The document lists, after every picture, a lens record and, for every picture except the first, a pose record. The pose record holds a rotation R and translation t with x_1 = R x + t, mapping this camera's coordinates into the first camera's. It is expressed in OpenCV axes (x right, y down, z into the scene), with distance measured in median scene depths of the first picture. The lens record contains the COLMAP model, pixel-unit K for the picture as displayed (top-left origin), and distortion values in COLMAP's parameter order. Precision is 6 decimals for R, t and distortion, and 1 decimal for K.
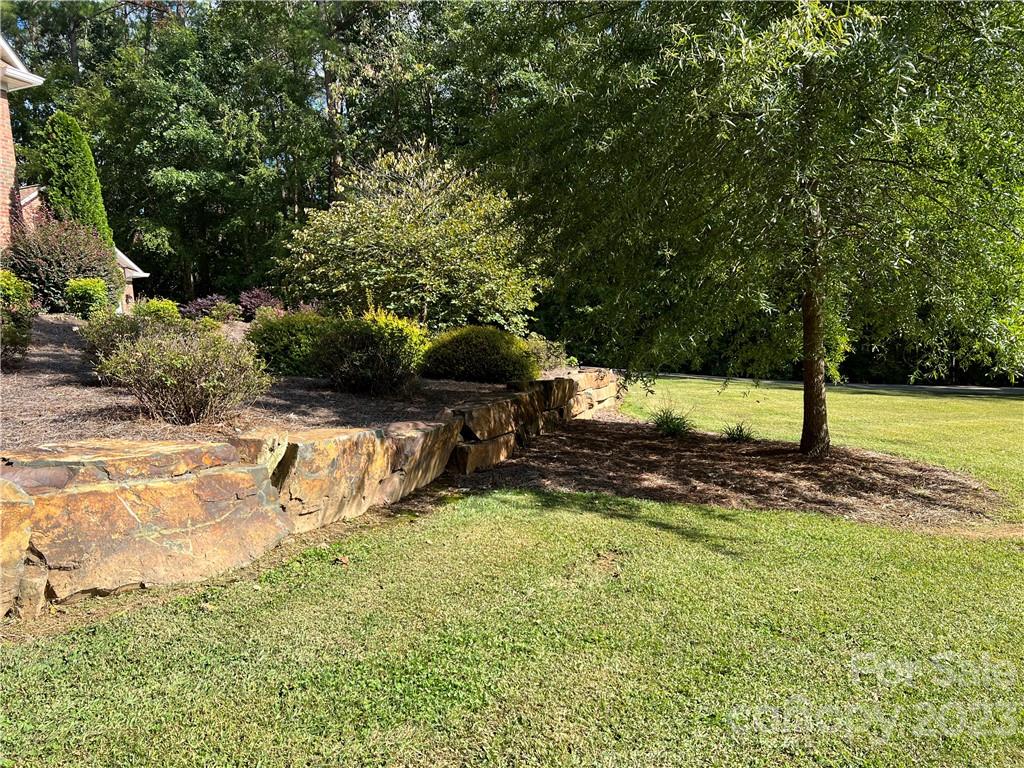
lens RADIAL K [[749.1, 0, 511.6], [0, 749.1, 380.3], [0, 0, 1]] dist [0.056478, -0.063334]
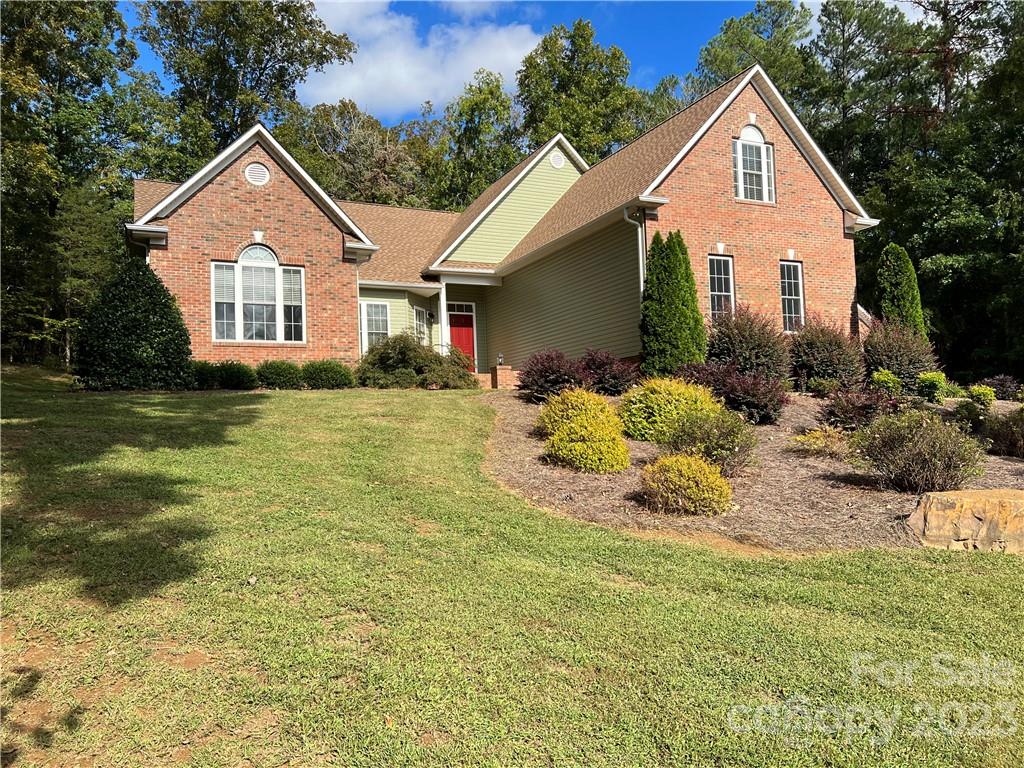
lens RADIAL K [[749.1, 0, 516.6], [0, 749.1, 400.7], [0, 0, 1]] dist [0.056478, -0.063334]
pose [[0.644964, 0.027982, -0.763700, 0.006437], [-0.068452, 0.997428, -0.021264, 0.000033], [0.761141, 0.065991, 0.645221, -0.190357]]
